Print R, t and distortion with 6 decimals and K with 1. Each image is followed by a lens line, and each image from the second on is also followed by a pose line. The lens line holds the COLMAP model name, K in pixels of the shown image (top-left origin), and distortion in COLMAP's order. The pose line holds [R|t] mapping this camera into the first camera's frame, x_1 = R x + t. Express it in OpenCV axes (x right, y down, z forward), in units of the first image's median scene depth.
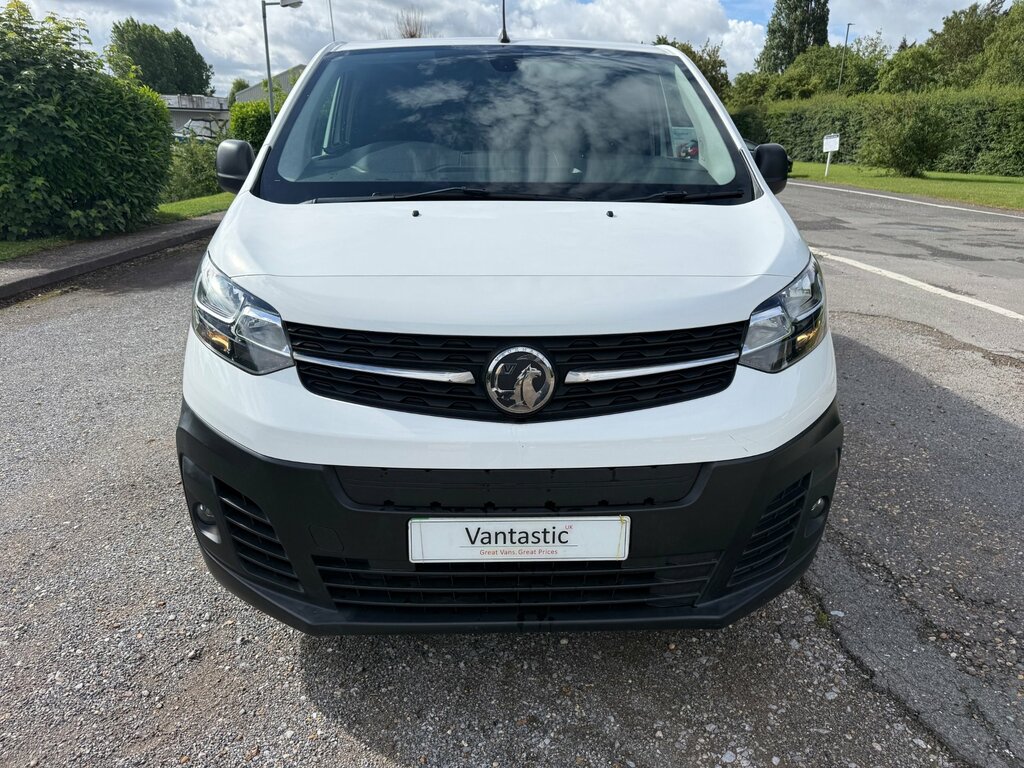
lens RADIAL K [[730.3, 0, 512.0], [0, 730.3, 384.0], [0, 0, 1]] dist [0.022898, -0.025820]
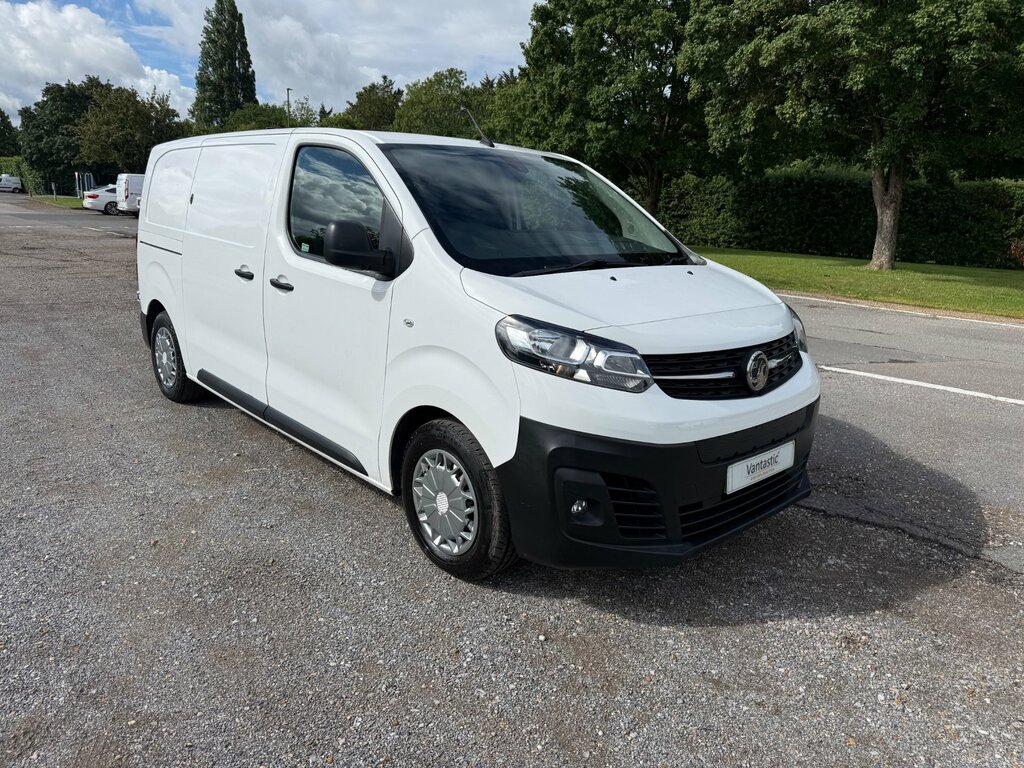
lens RADIAL K [[730.3, 0, 512.0], [0, 730.3, 384.0], [0, 0, 1]] dist [0.022898, -0.025820]
pose [[0.752245, -0.138430, 0.644178, -1.251395], [0.177773, 0.984064, 0.003873, -0.067963], [-0.634448, 0.111604, 0.764866, 0.046430]]
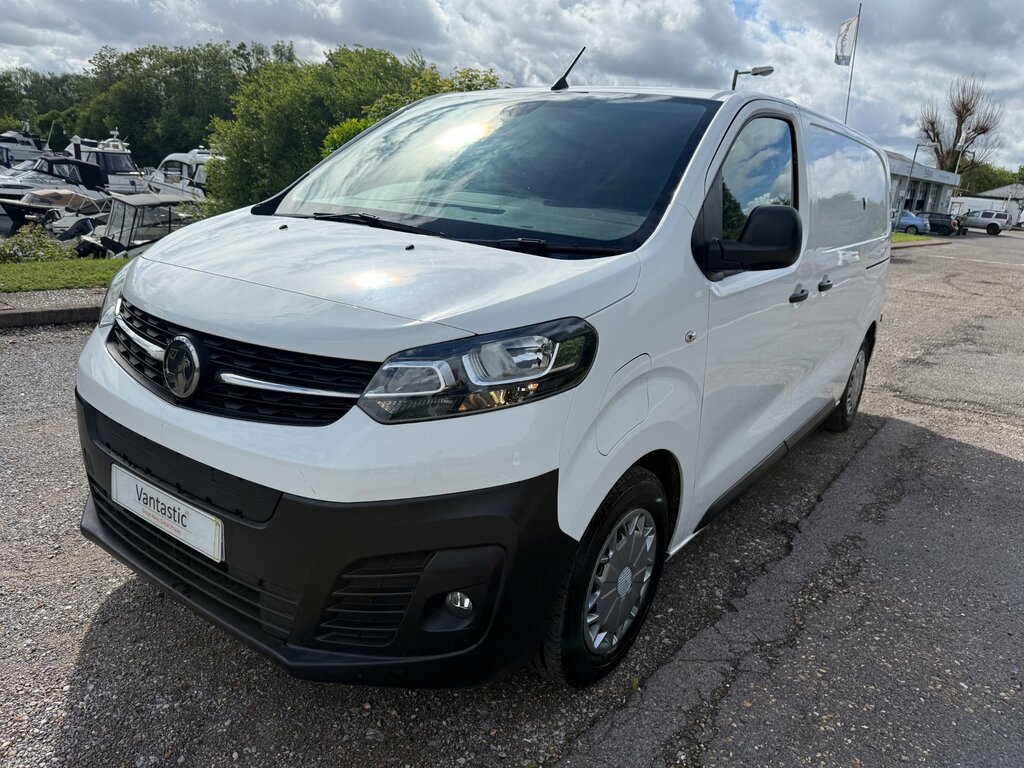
lens RADIAL K [[730.3, 0, 512.0], [0, 730.3, 384.0], [0, 0, 1]] dist [0.022898, -0.025820]
pose [[0.788949, 0.216430, -0.575080, 0.863547], [-0.262518, 0.964922, 0.002998, -0.093721], [0.555557, 0.148603, 0.818091, 0.297488]]
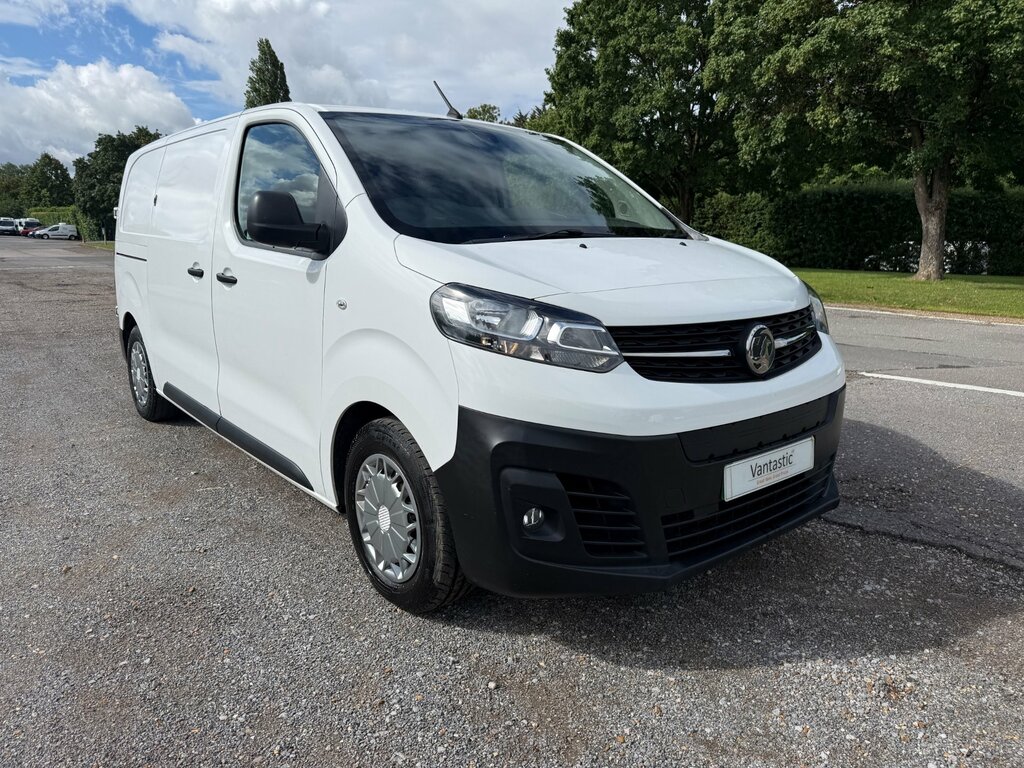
lens RADIAL K [[731.3, 0, 508.7], [0, 731.3, 377.6], [0, 0, 1]] dist [0.005323, -0.007613]
pose [[0.789045, -0.122313, 0.602037, -0.992464], [0.197209, 0.978544, -0.059662, 0.029905], [-0.581822, 0.165803, 0.796236, 0.145813]]
